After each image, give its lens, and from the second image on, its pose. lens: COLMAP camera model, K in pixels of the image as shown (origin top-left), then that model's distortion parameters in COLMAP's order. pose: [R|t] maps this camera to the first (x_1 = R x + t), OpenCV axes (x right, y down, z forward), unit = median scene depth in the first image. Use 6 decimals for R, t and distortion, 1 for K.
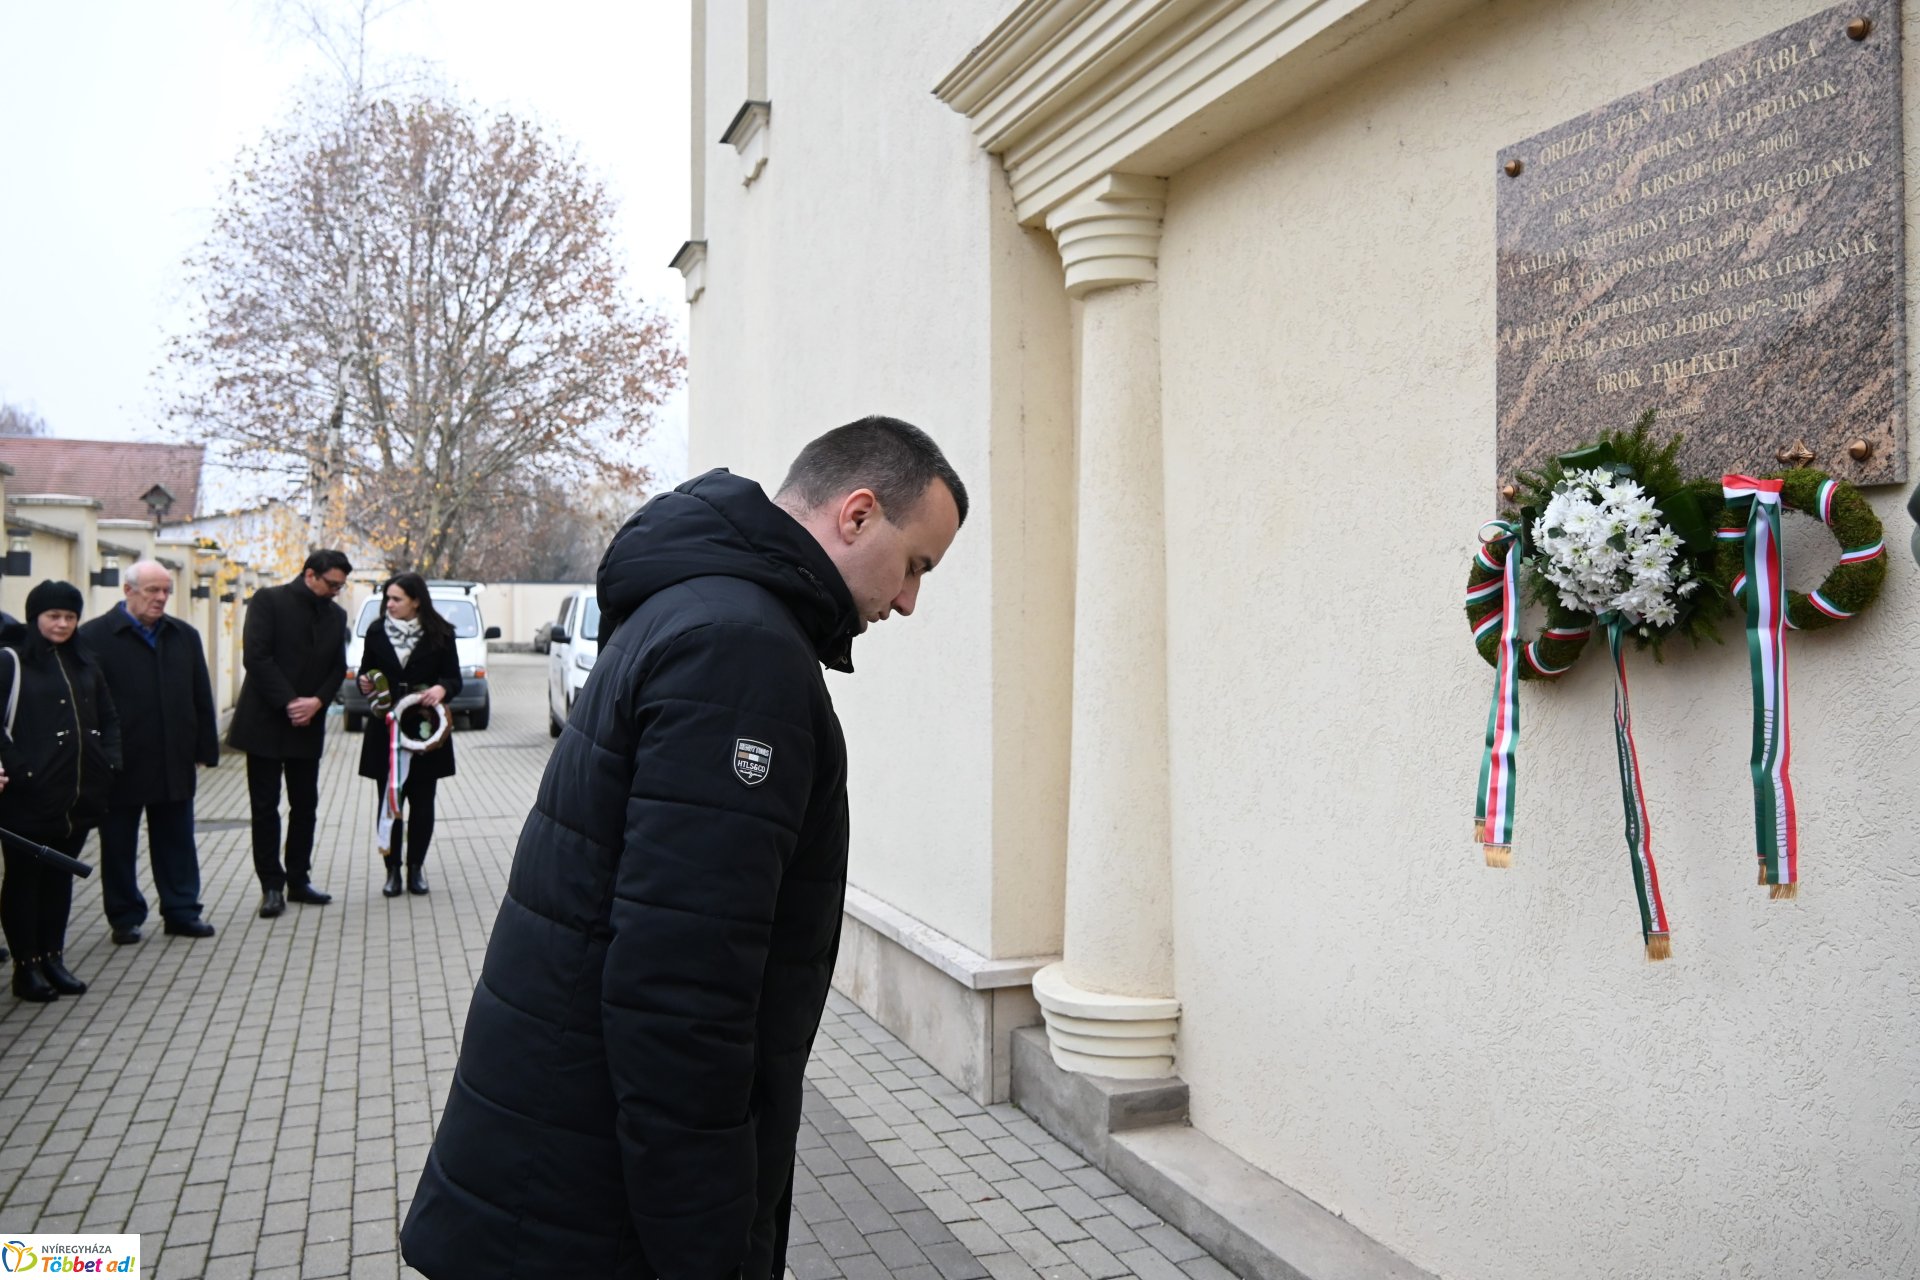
lens RADIAL K [[1557.1, 0, 957.6], [0, 1557.1, 604.7], [0, 0, 1]] dist [0.023521, -0.026983]
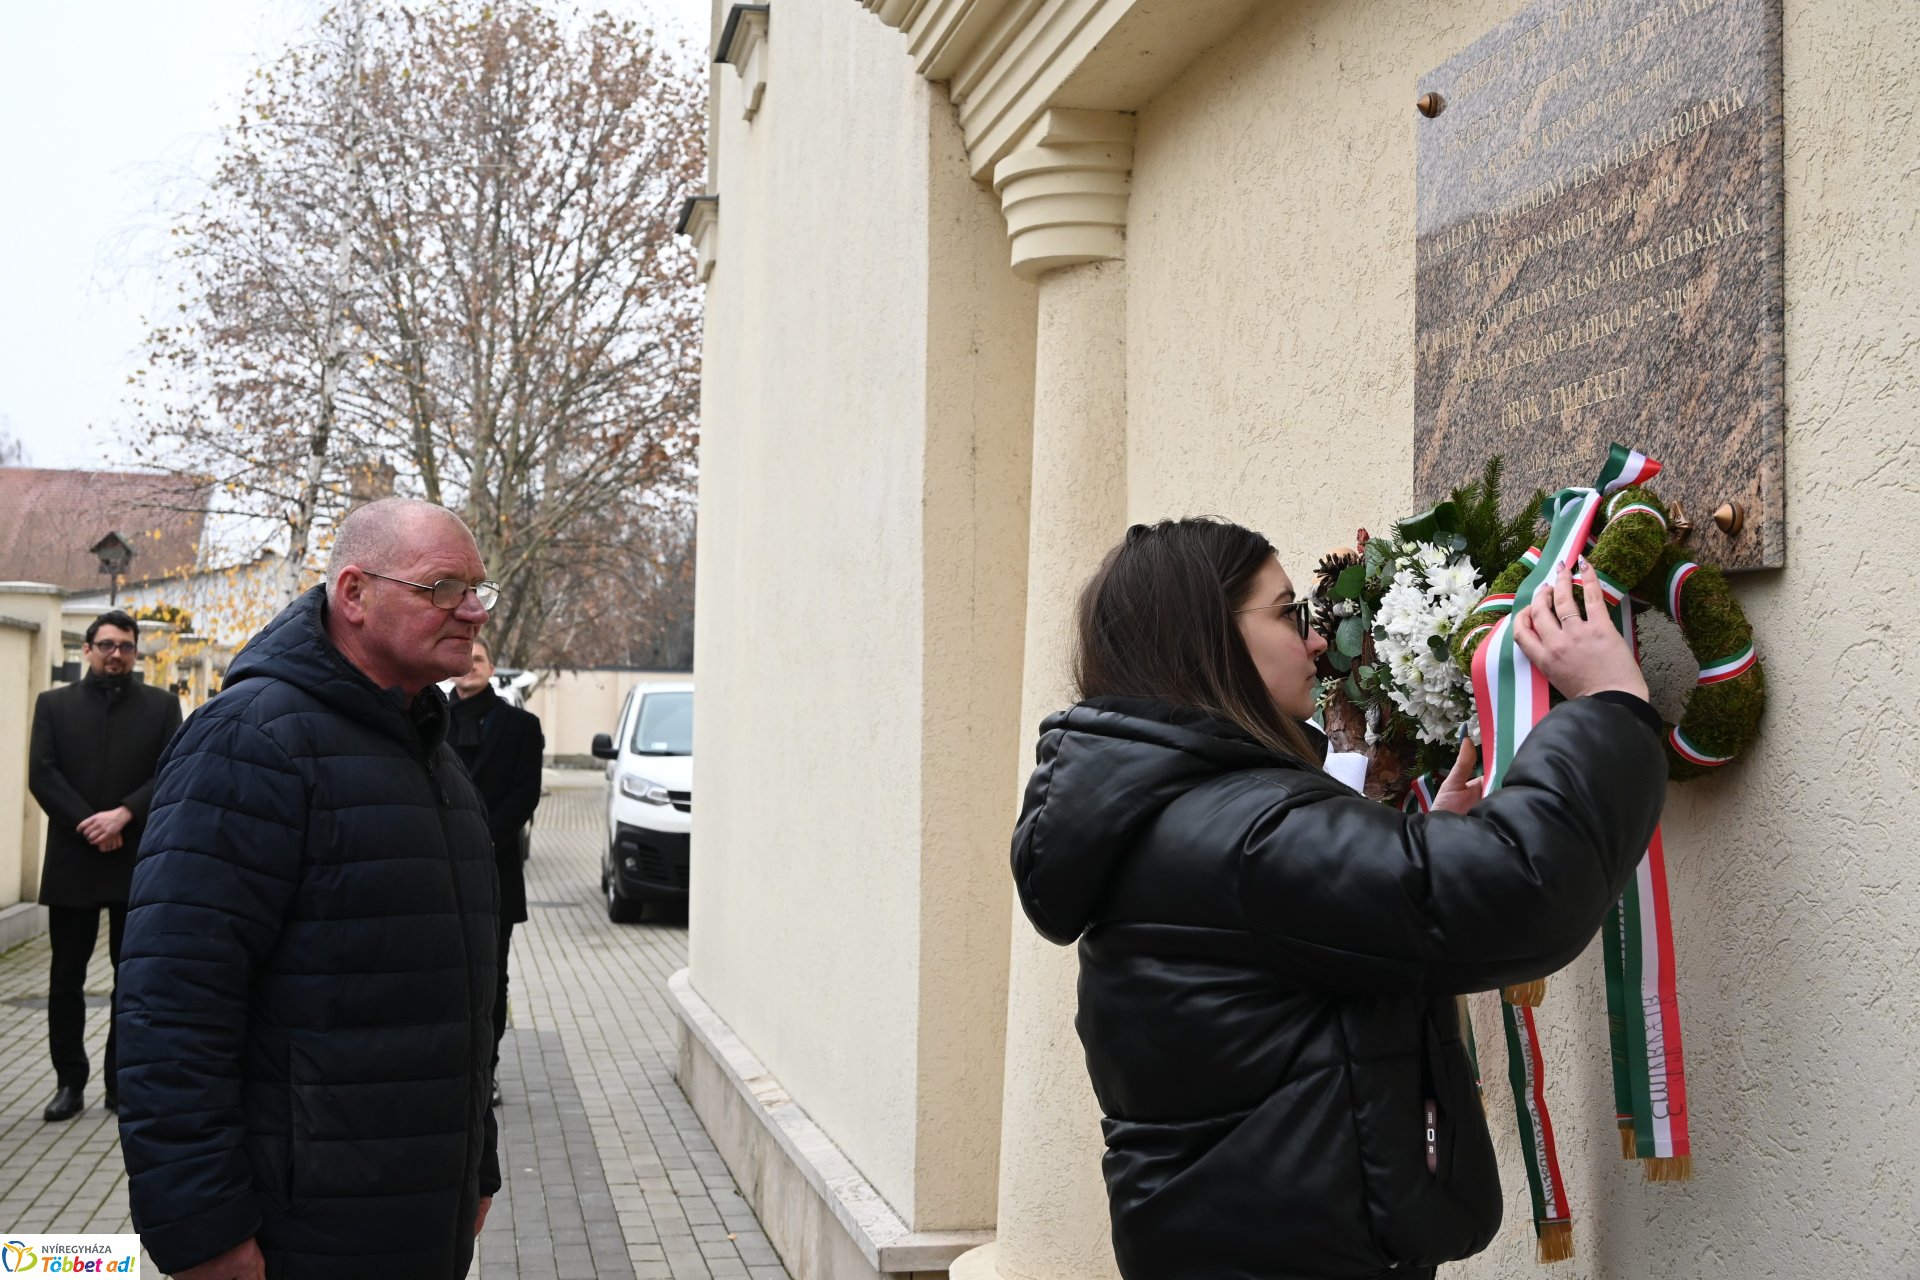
lens RADIAL K [[2330.5, 0, 926.6], [0, 2330.5, 587.0], [0, 0, 1]] dist [-0.001527, 0.000000]
pose [[0.984129, 0.004822, -0.177392, 0.292323], [-0.013807, 0.998681, -0.049453, -0.009749], [0.176919, 0.051117, 0.982897, -0.044278]]
